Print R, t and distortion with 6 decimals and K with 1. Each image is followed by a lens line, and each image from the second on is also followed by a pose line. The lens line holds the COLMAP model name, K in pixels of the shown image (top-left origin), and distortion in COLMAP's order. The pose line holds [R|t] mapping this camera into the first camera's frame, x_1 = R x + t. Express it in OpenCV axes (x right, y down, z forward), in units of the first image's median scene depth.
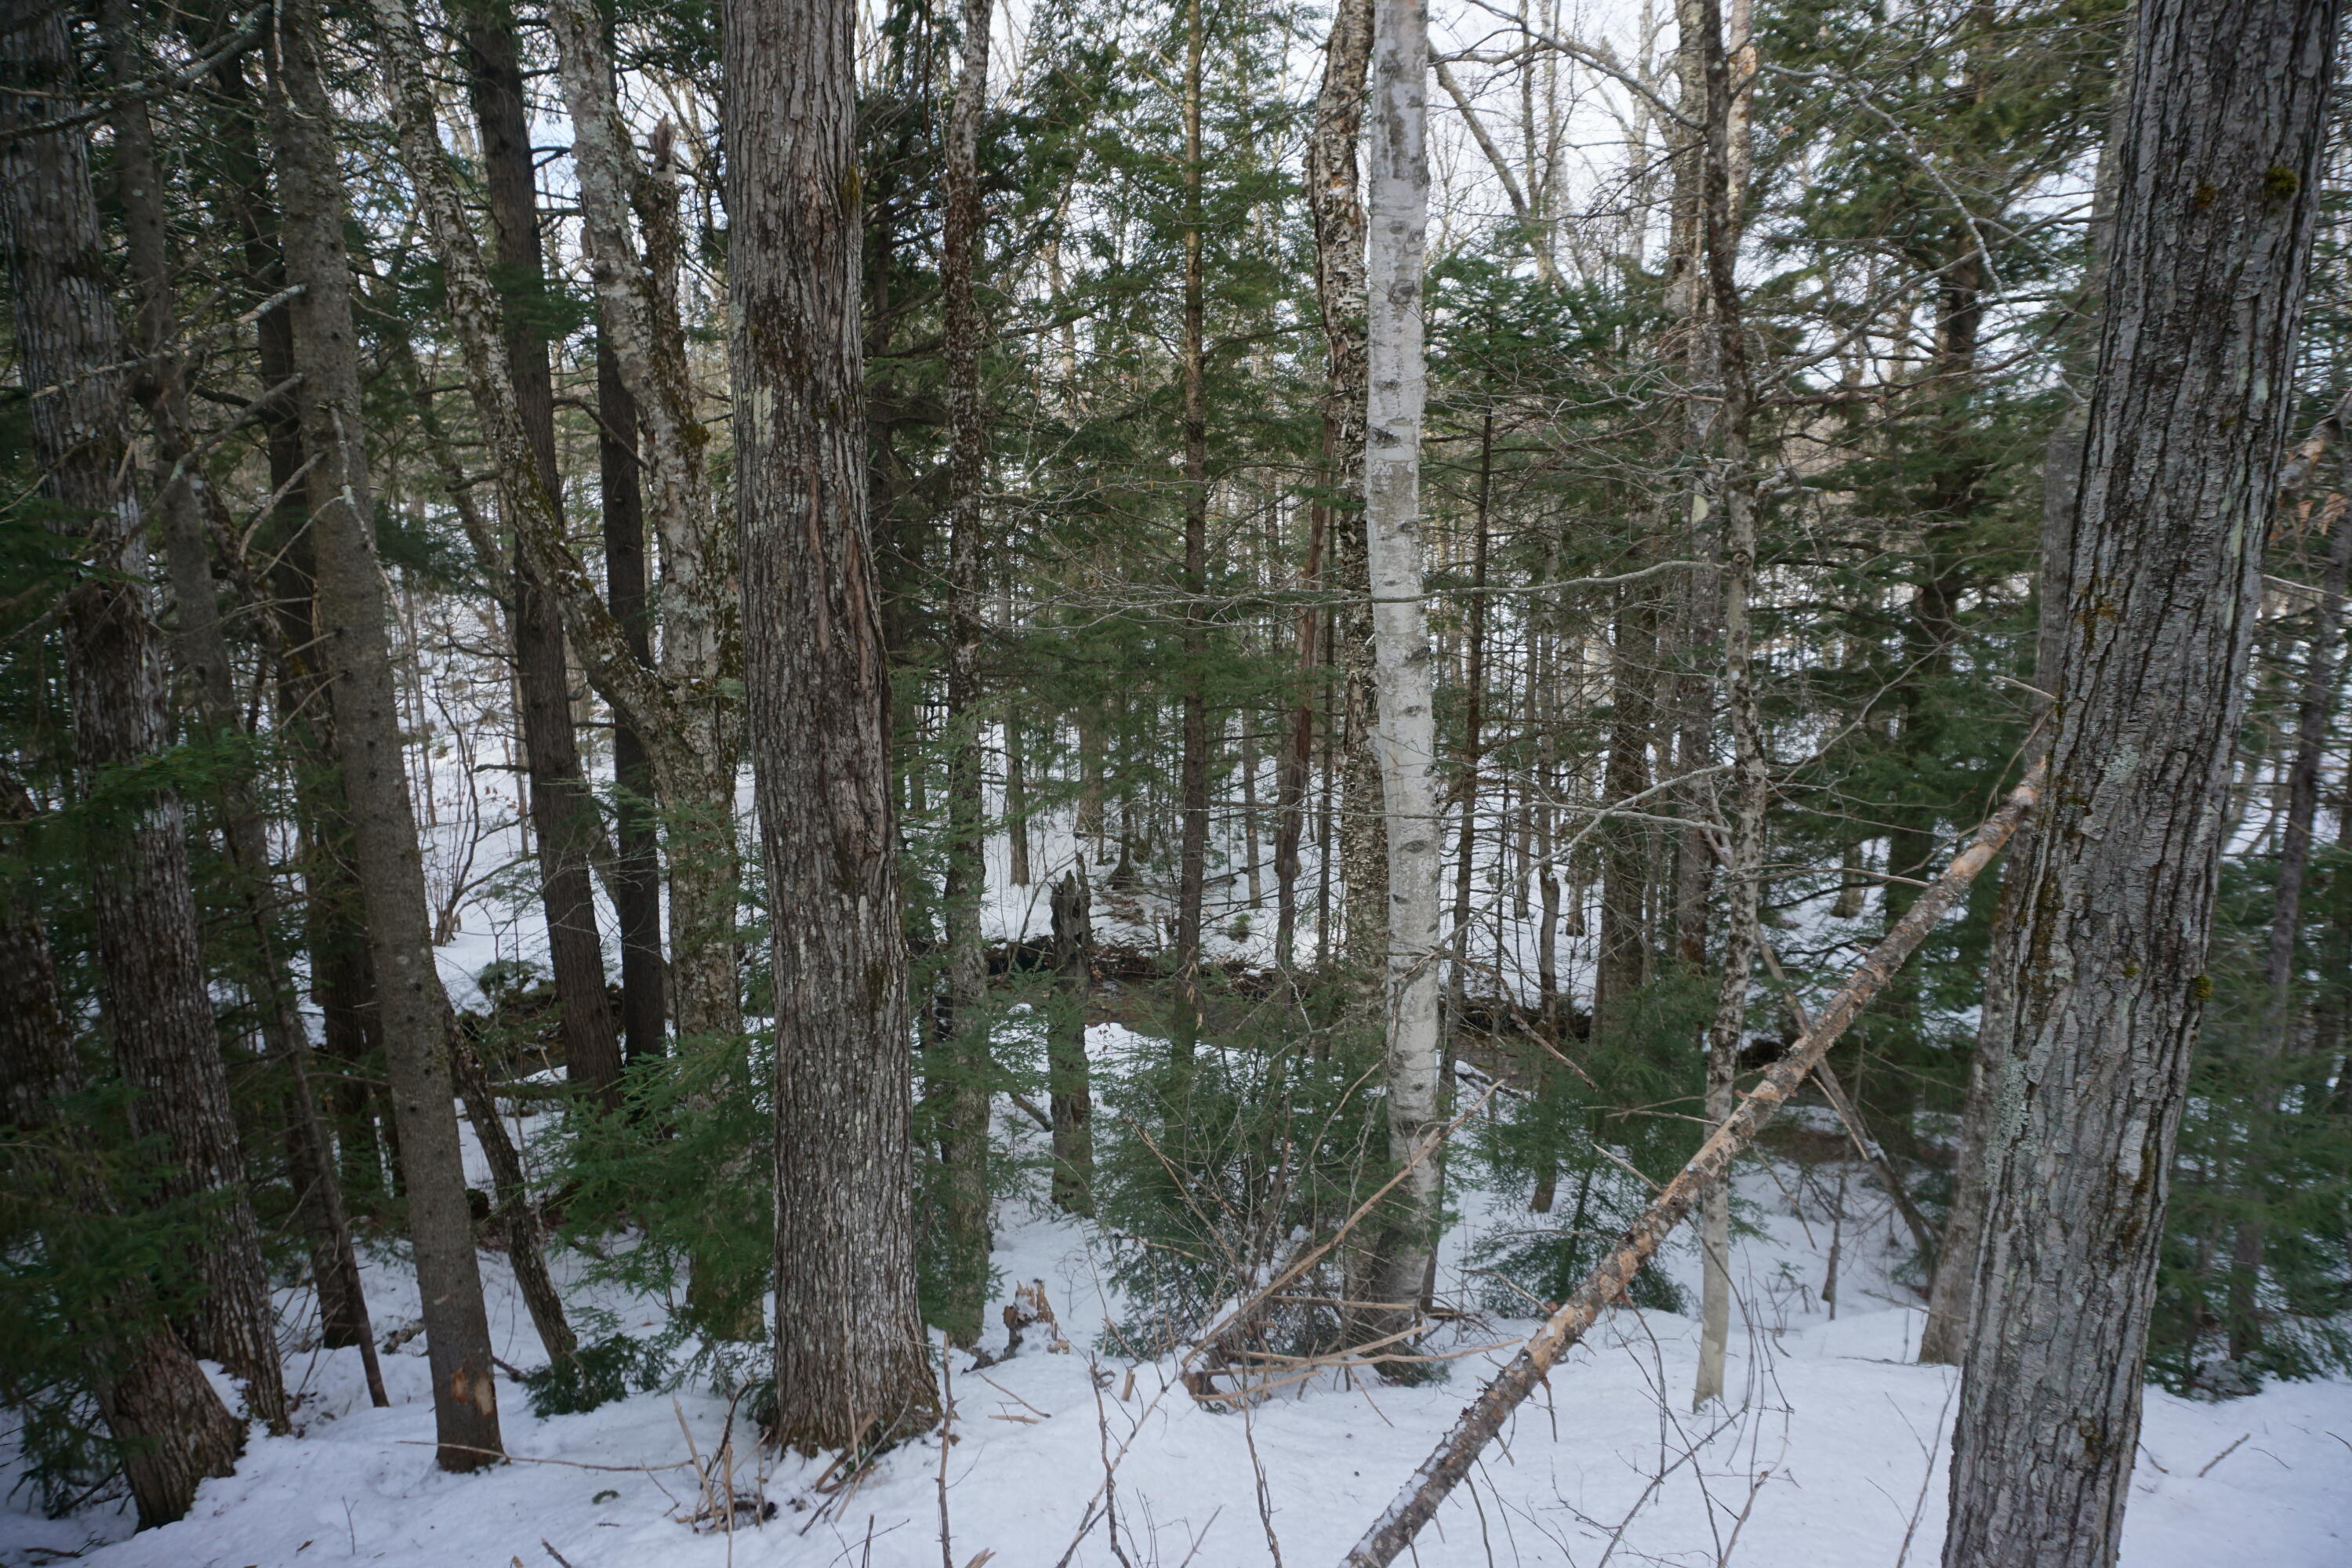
lens RADIAL K [[1649.7, 0, 1176.0], [0, 1649.7, 784.0], [0, 0, 1]] dist [-0.002405, 0.002887]
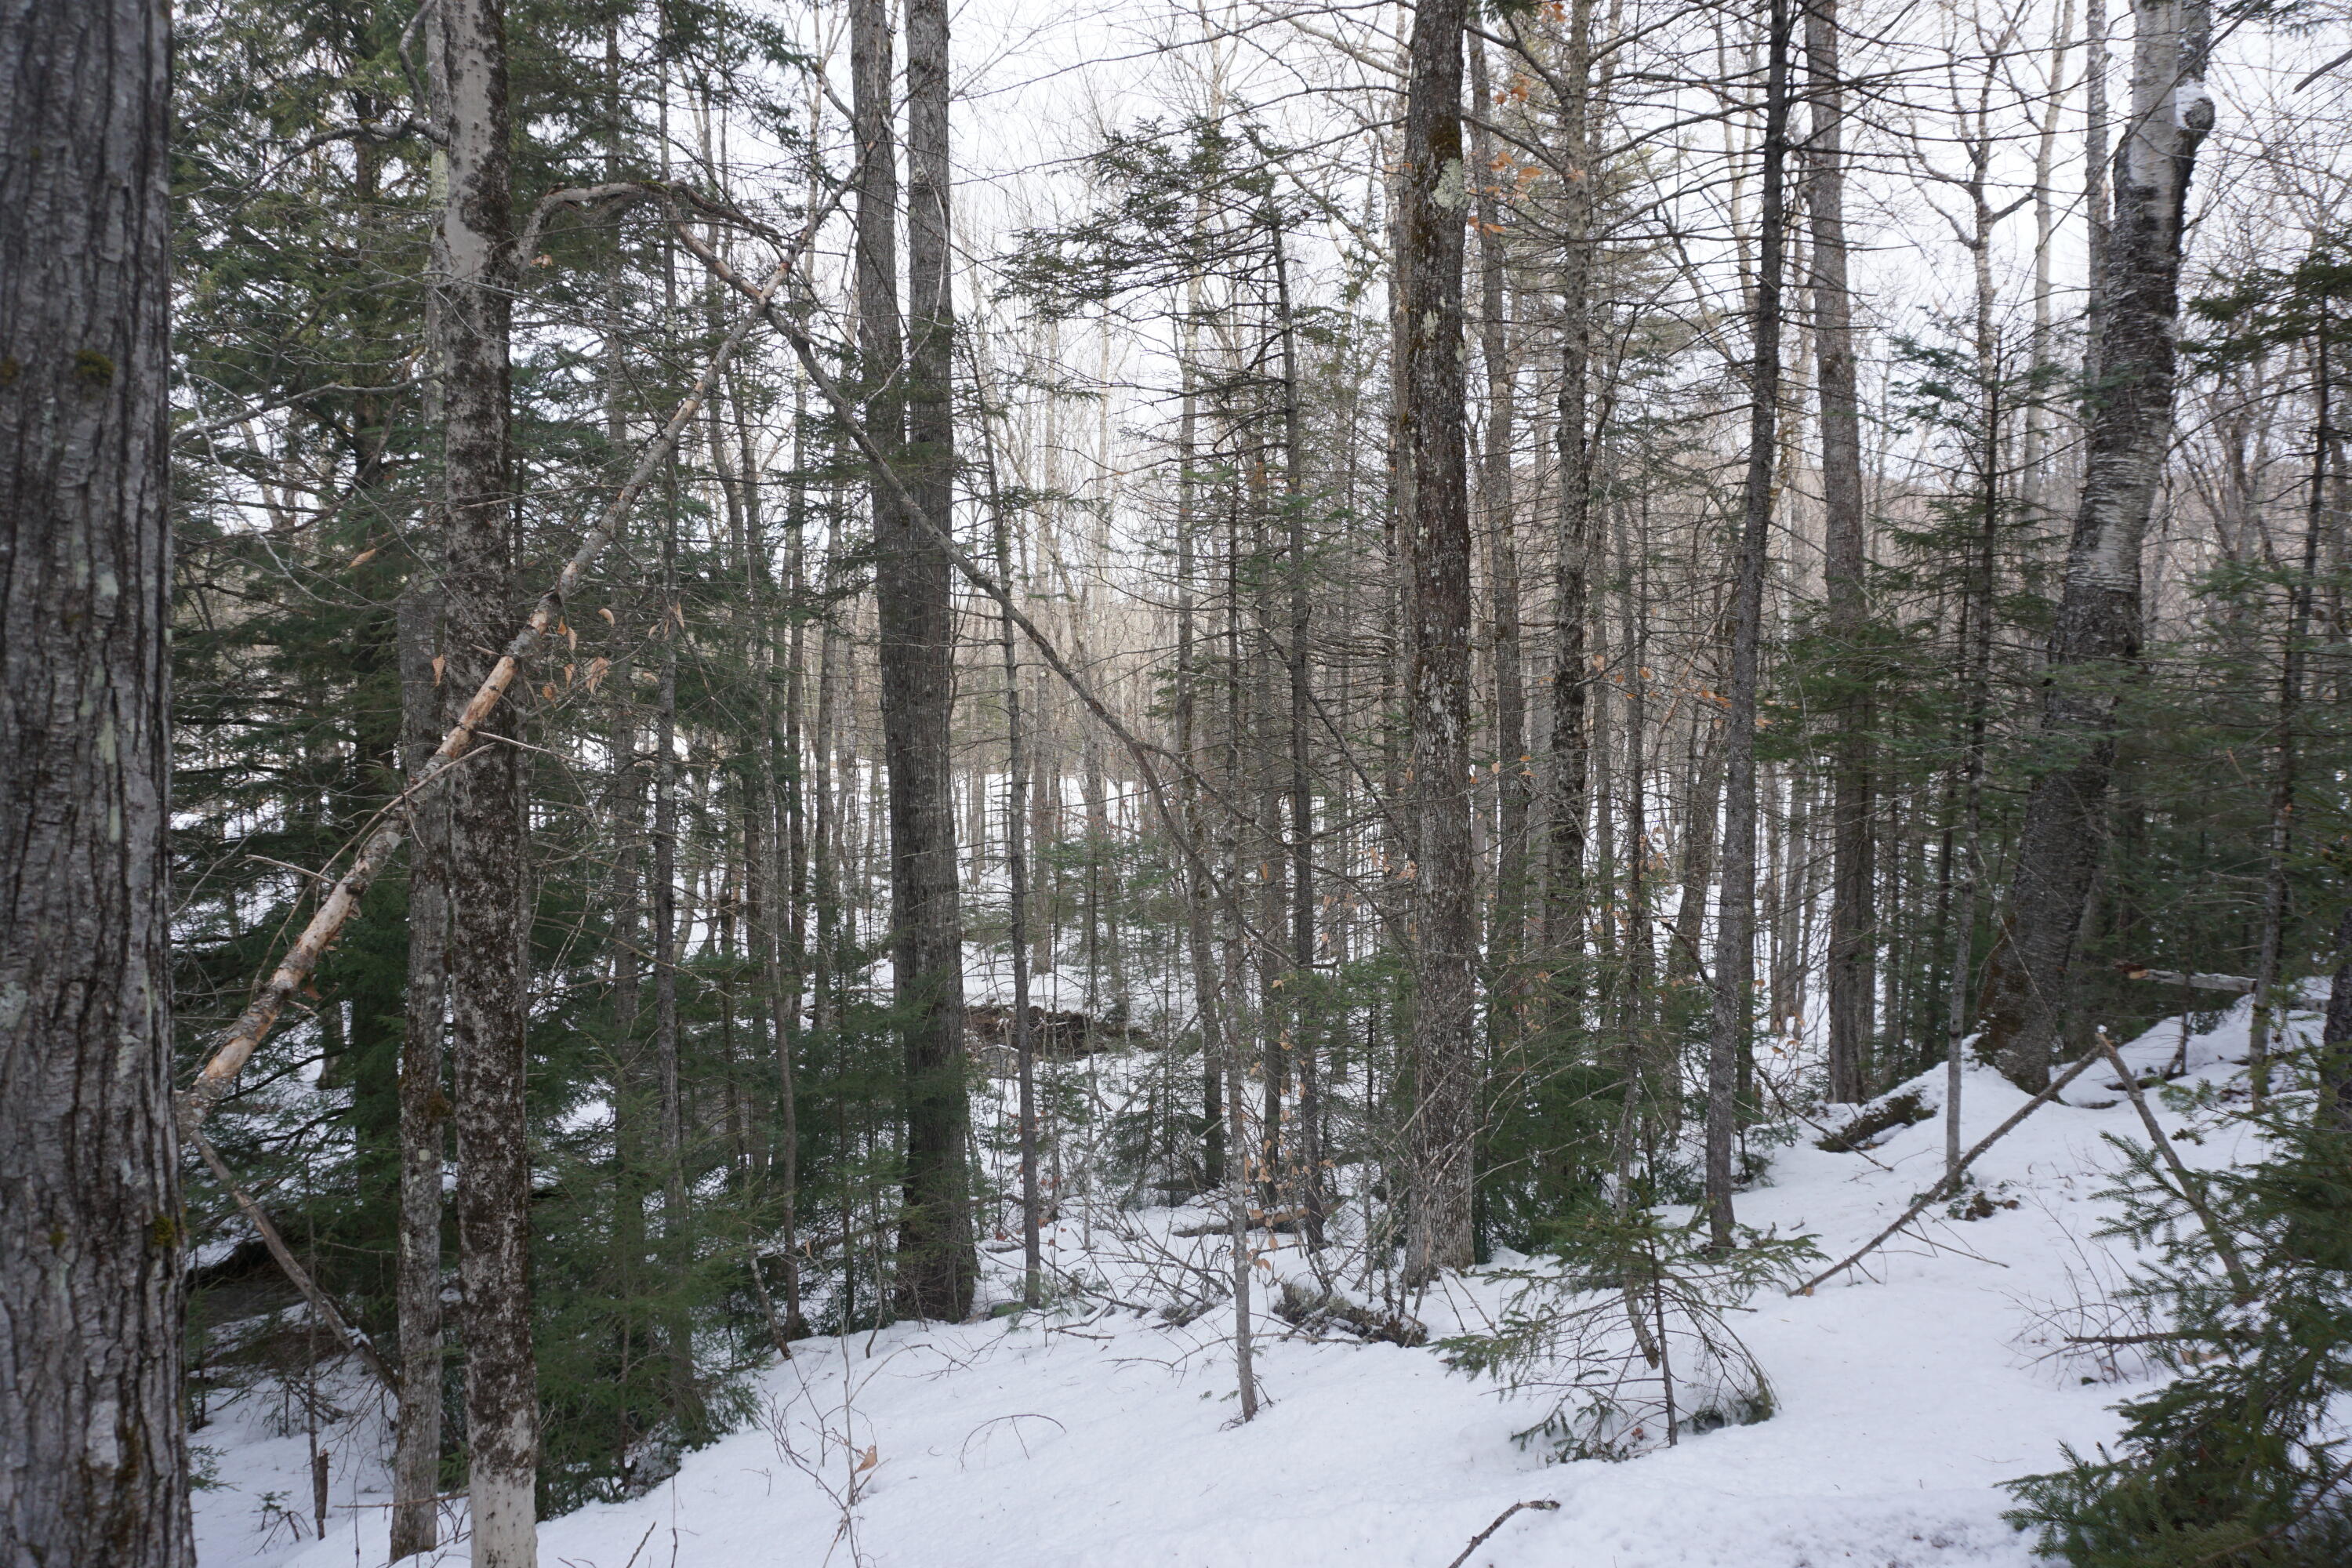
lens RADIAL K [[1649.7, 0, 1176.0], [0, 1649.7, 784.0], [0, 0, 1]] dist [-0.002405, 0.002887]
pose [[0.648729, -0.064967, 0.758241, 0.313155], [0.132710, 0.990741, -0.028655, -0.020452], [-0.749359, 0.119215, 0.651344, -0.036284]]
